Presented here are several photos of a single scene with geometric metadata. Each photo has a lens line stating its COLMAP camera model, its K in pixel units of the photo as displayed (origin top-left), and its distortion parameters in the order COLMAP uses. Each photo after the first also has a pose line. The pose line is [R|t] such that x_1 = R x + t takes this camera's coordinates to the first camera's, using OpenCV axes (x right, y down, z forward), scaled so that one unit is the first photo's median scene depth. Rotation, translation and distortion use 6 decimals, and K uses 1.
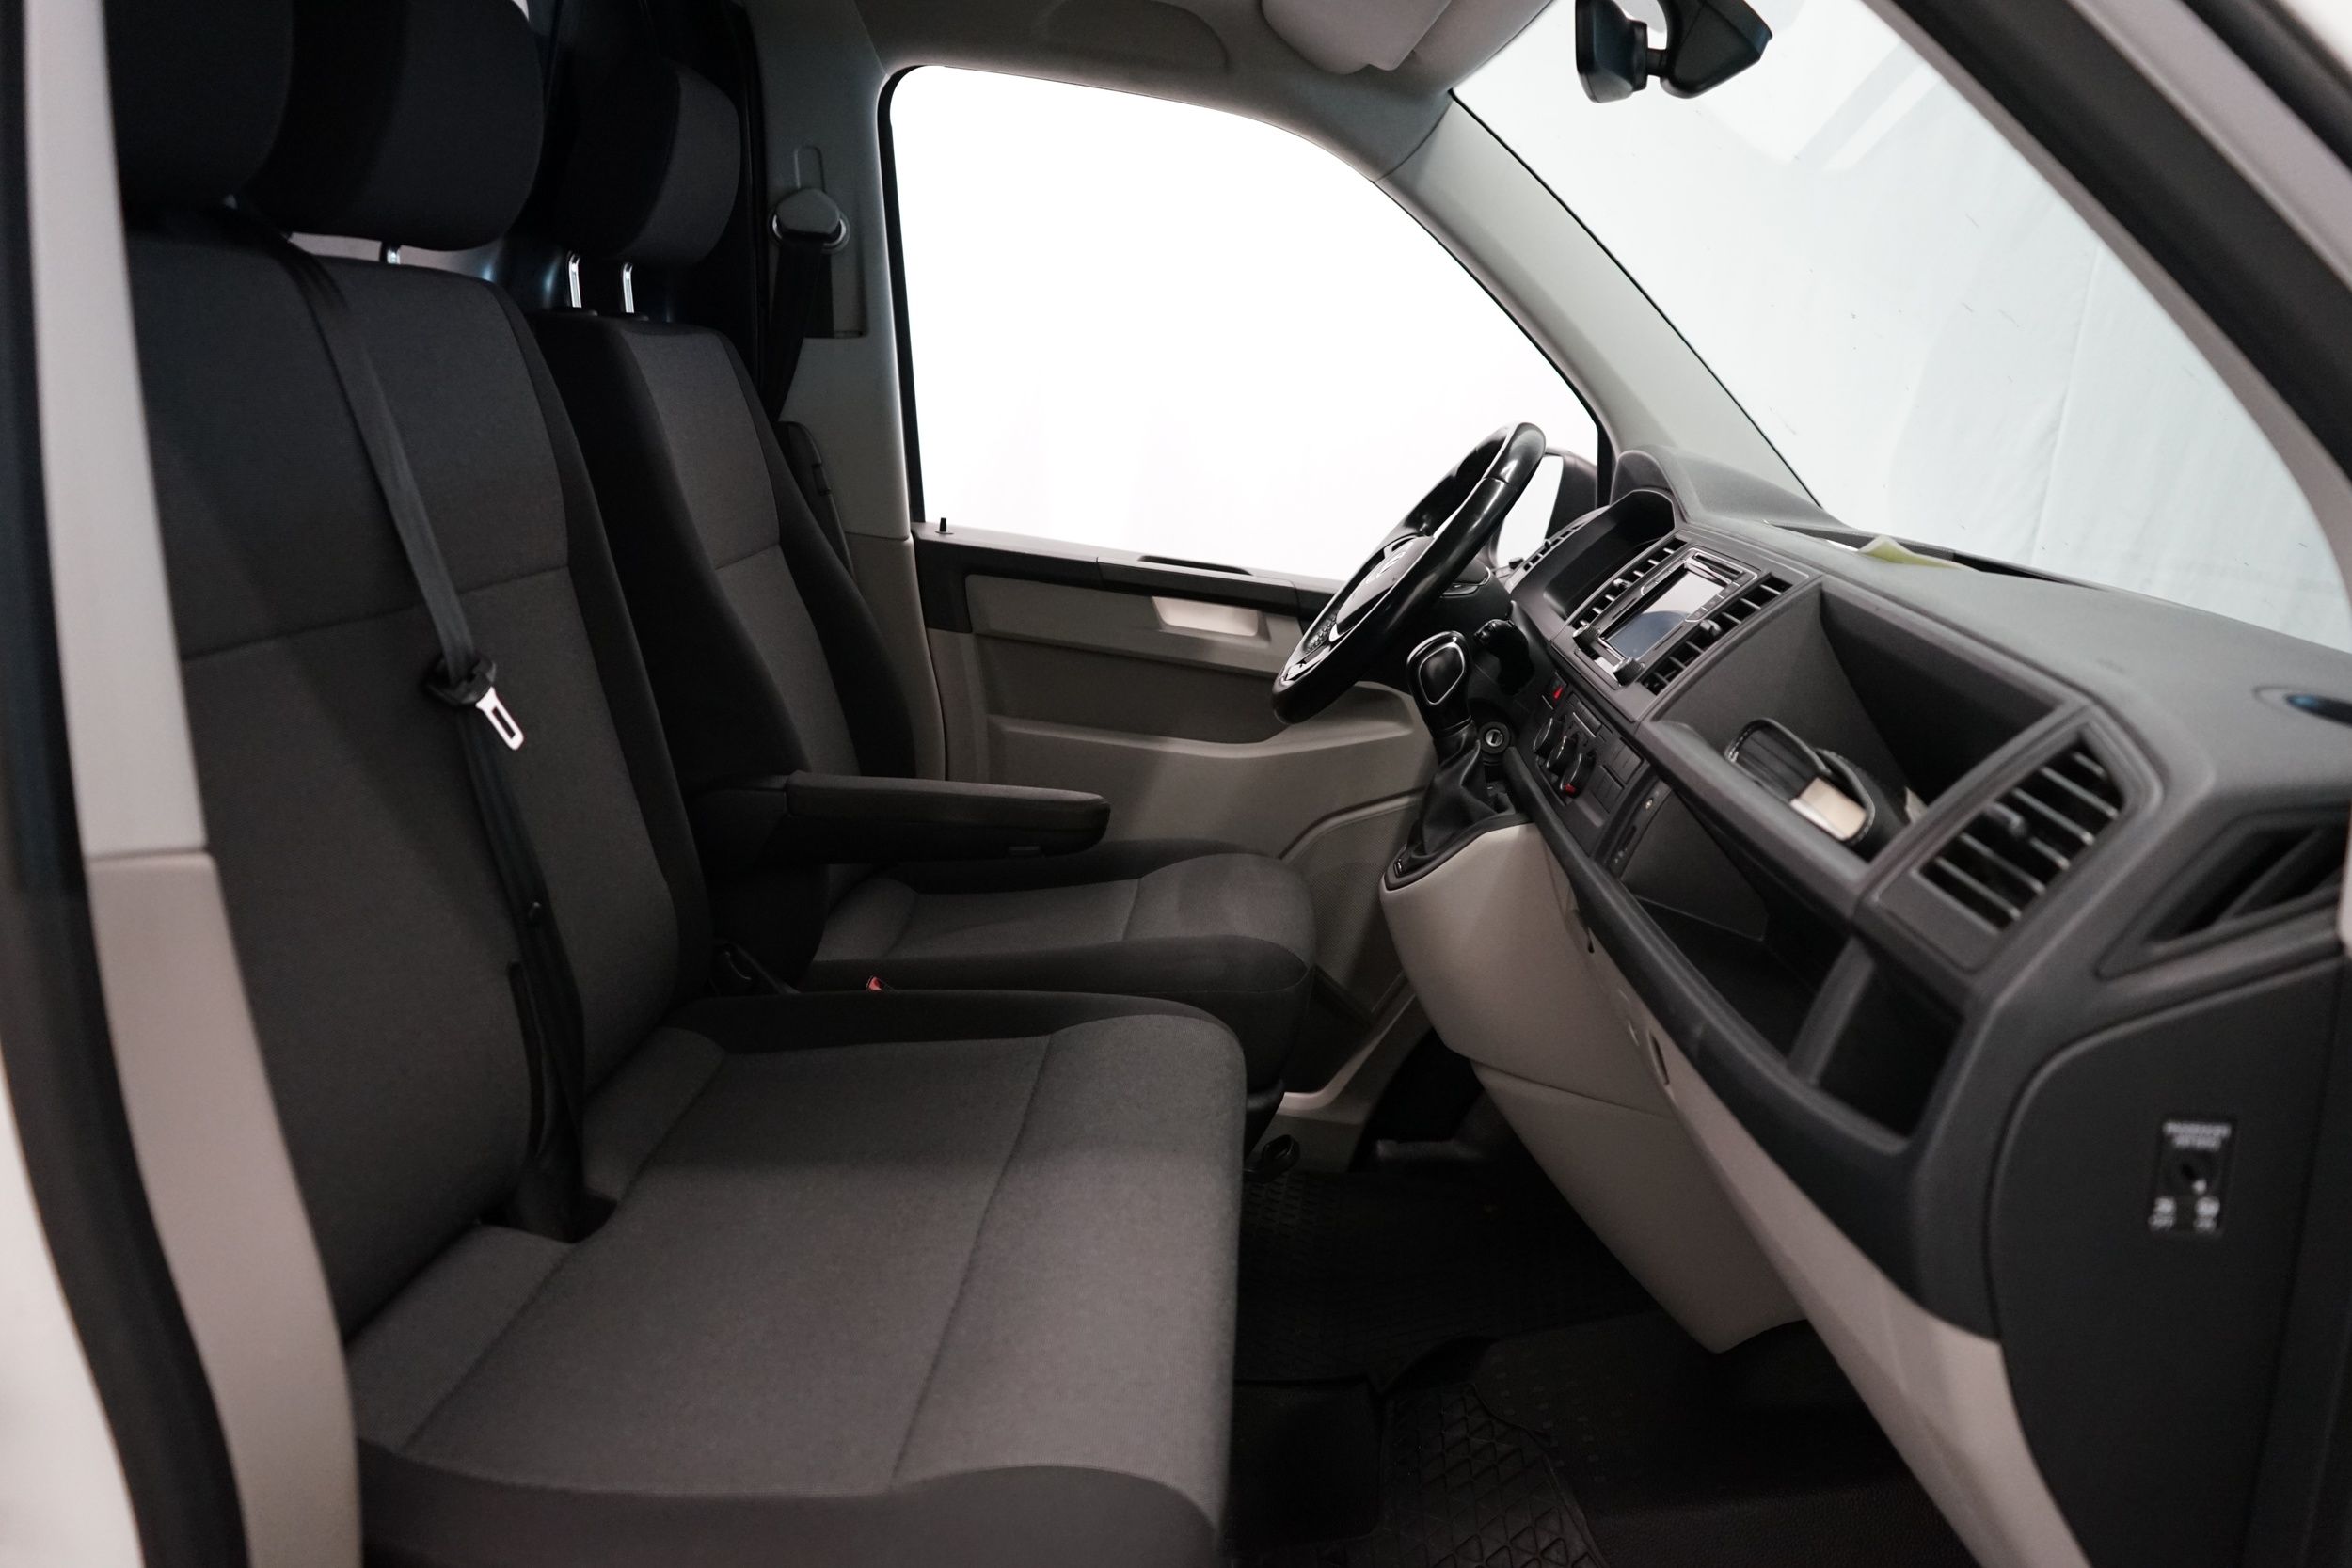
lens RADIAL K [[2034.7, 0, 1234.5], [0, 2034.7, 589.0], [0, 0, 1]] dist [0.008312, 0.000592]
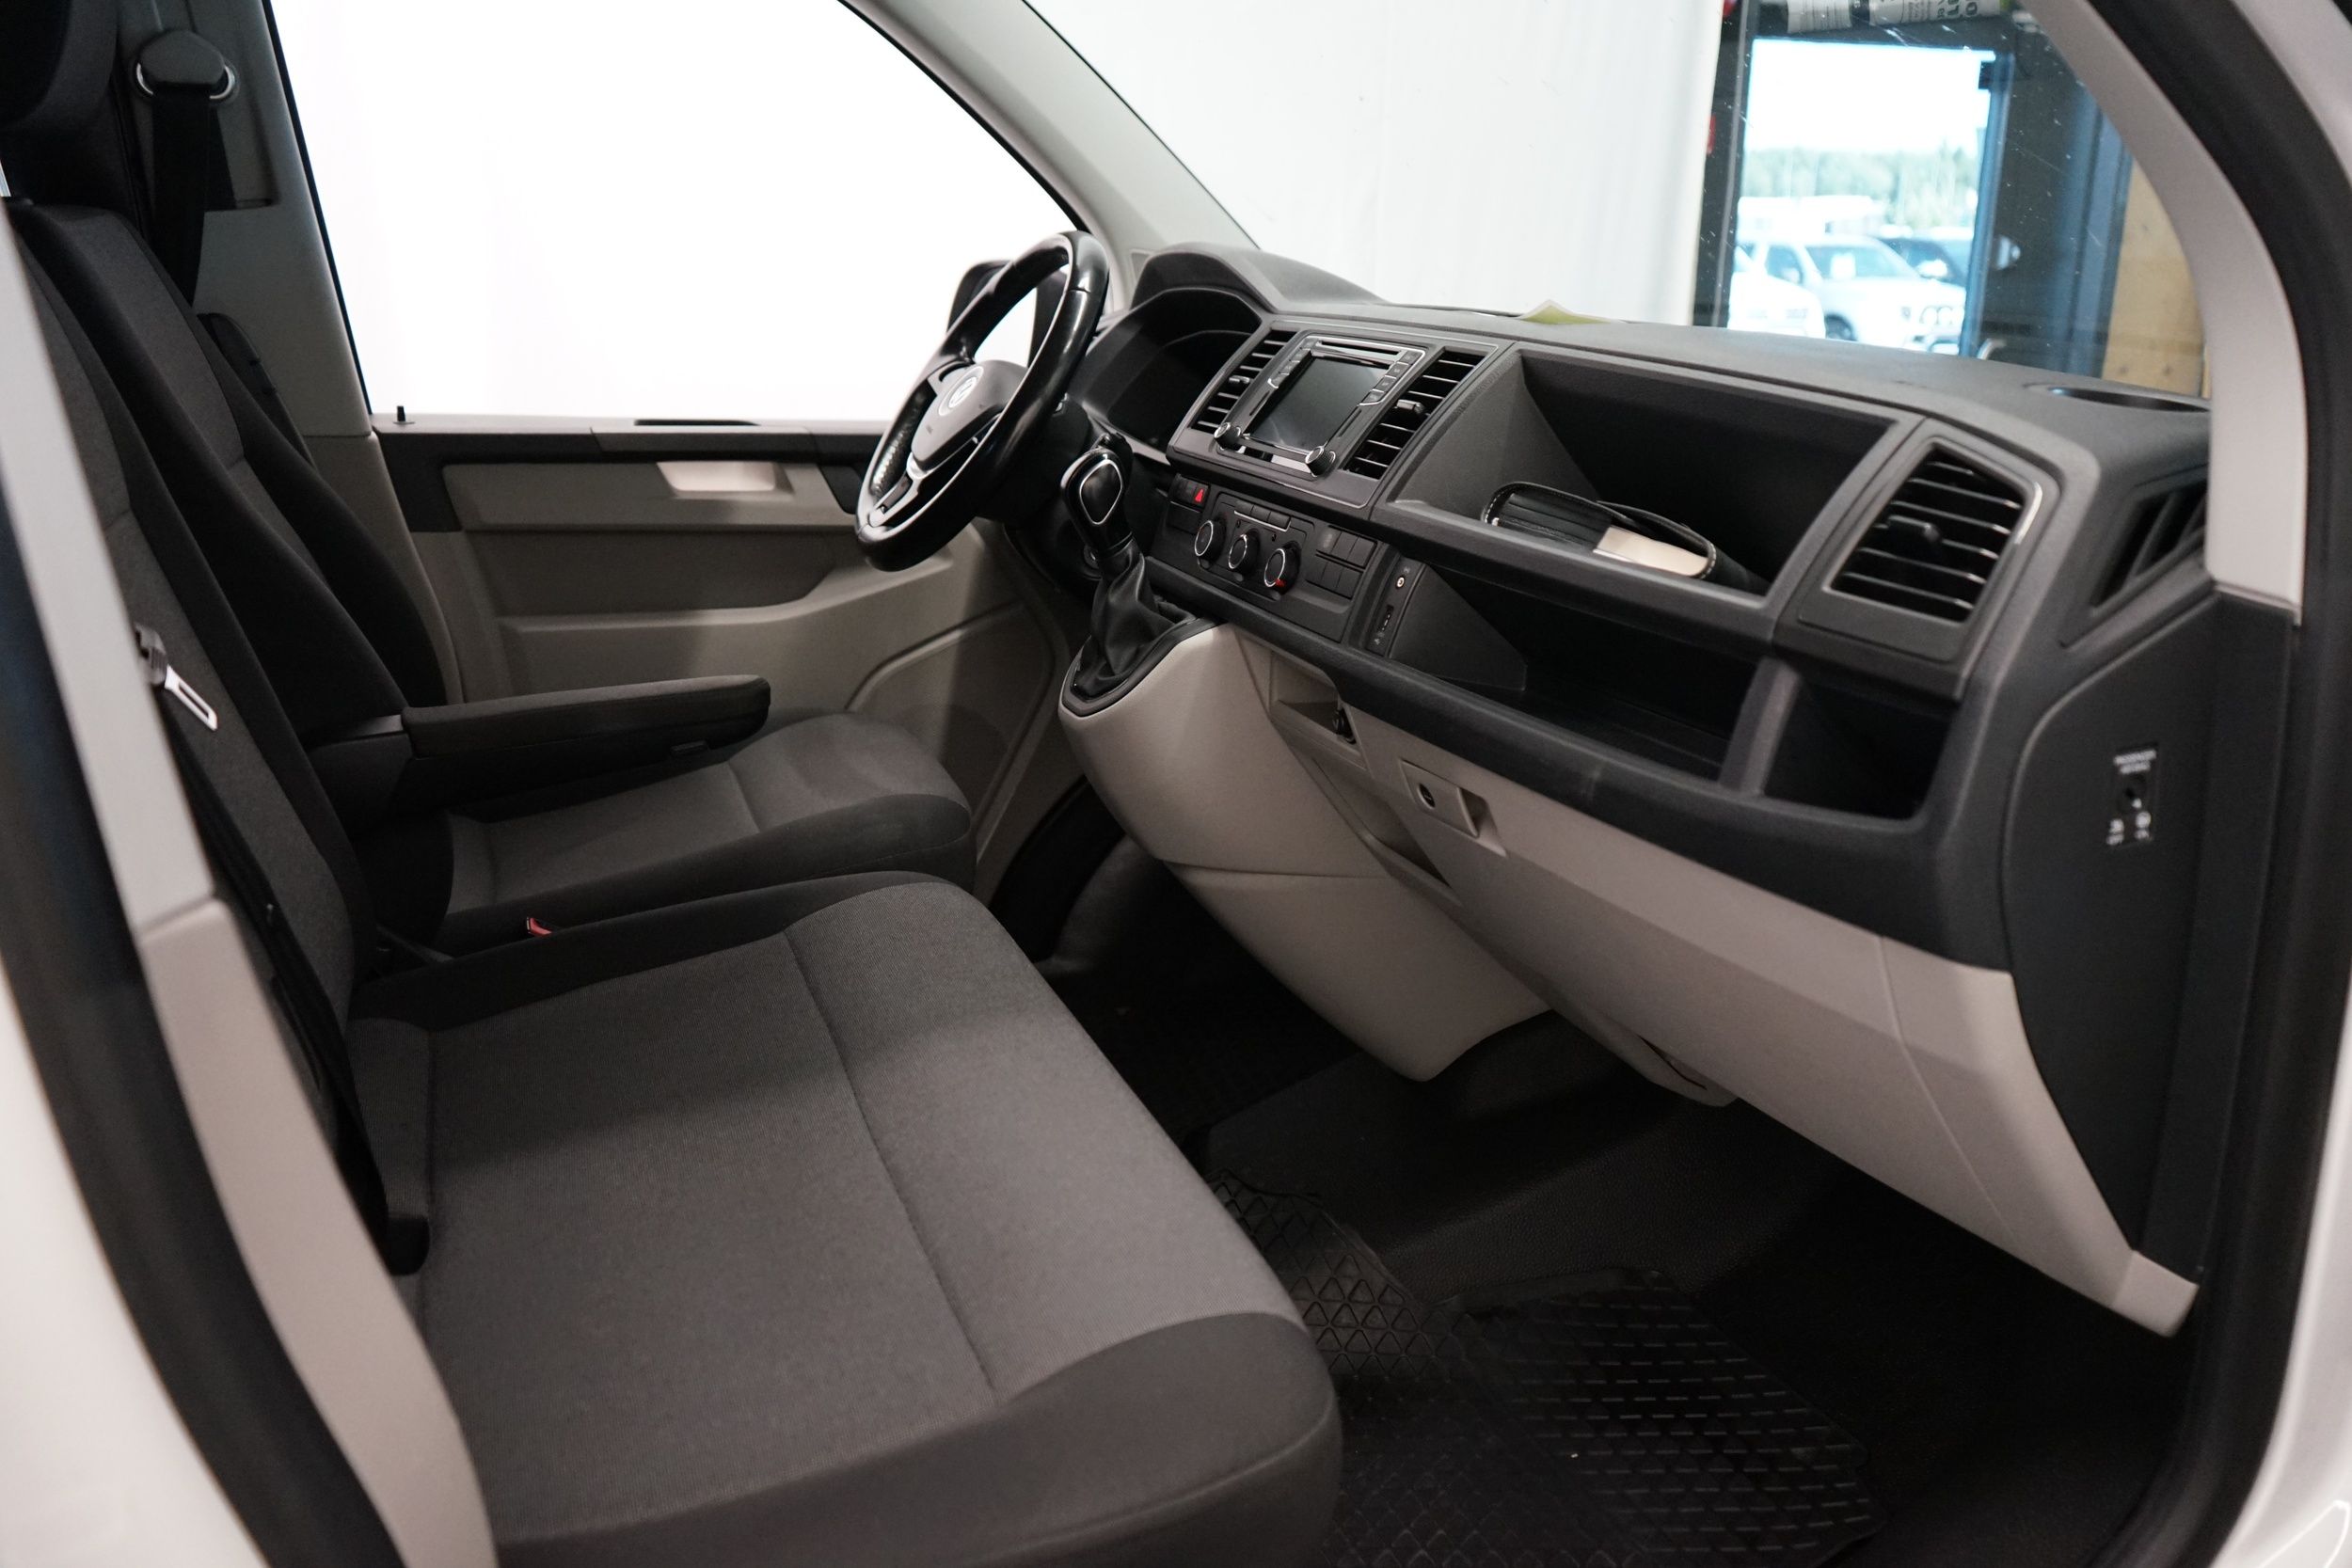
lens RADIAL K [[2034.7, 0, 1234.5], [0, 2034.7, 589.0], [0, 0, 1]] dist [0.008312, 0.000592]
pose [[0.909059, -0.158764, 0.385235, -0.228612], [0.124580, 0.985833, 0.112306, -0.015021], [-0.397608, -0.054100, 0.915959, 0.067030]]
